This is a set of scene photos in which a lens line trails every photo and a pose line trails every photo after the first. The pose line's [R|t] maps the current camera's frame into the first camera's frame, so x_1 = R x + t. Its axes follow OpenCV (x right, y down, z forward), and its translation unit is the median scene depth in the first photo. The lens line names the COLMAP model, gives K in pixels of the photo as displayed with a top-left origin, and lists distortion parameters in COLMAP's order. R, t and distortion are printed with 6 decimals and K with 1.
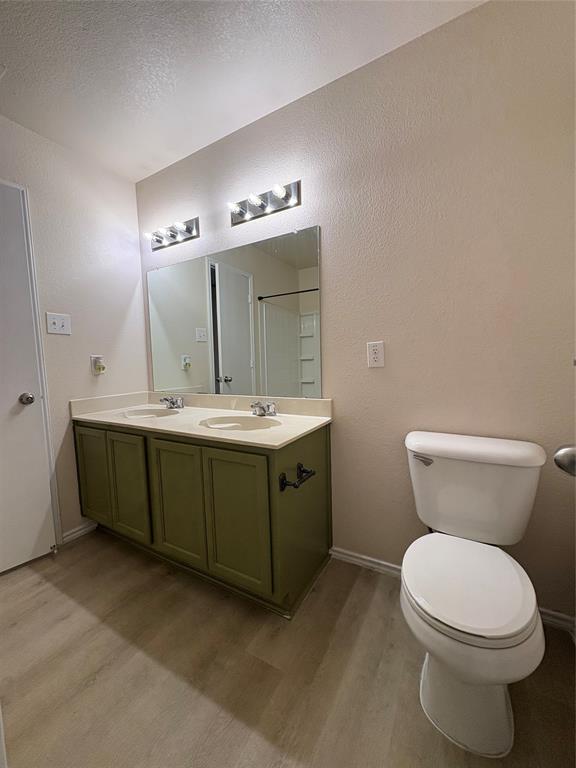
lens RADIAL K [[305.2, 0, 288.1], [0, 305.2, 383.9], [0, 0, 1]] dist [-0.000098, 0.000203]
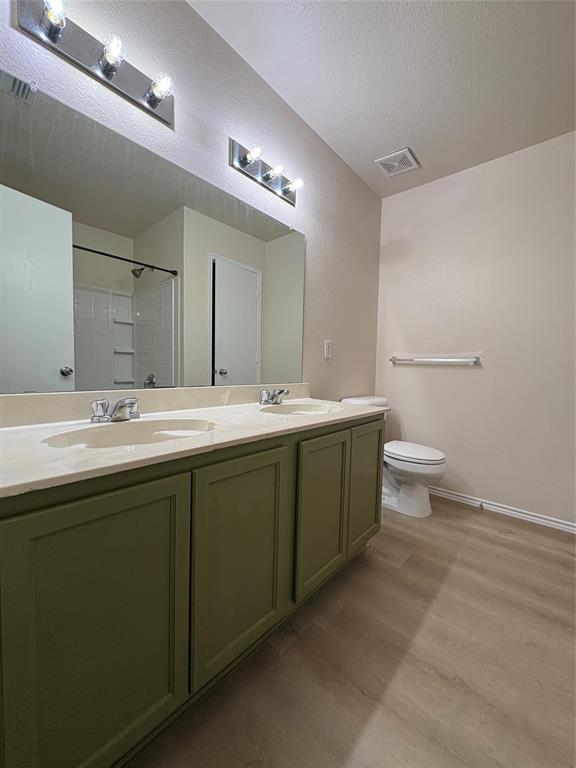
lens RADIAL K [[305.2, 0, 288.1], [0, 305.2, 383.9], [0, 0, 1]] dist [-0.000098, 0.000203]
pose [[0.189243, -0.020460, 0.981717, -1.069096], [0.046143, 0.998864, 0.011922, 0.036306], [-0.980846, 0.043043, 0.189972, 0.848444]]
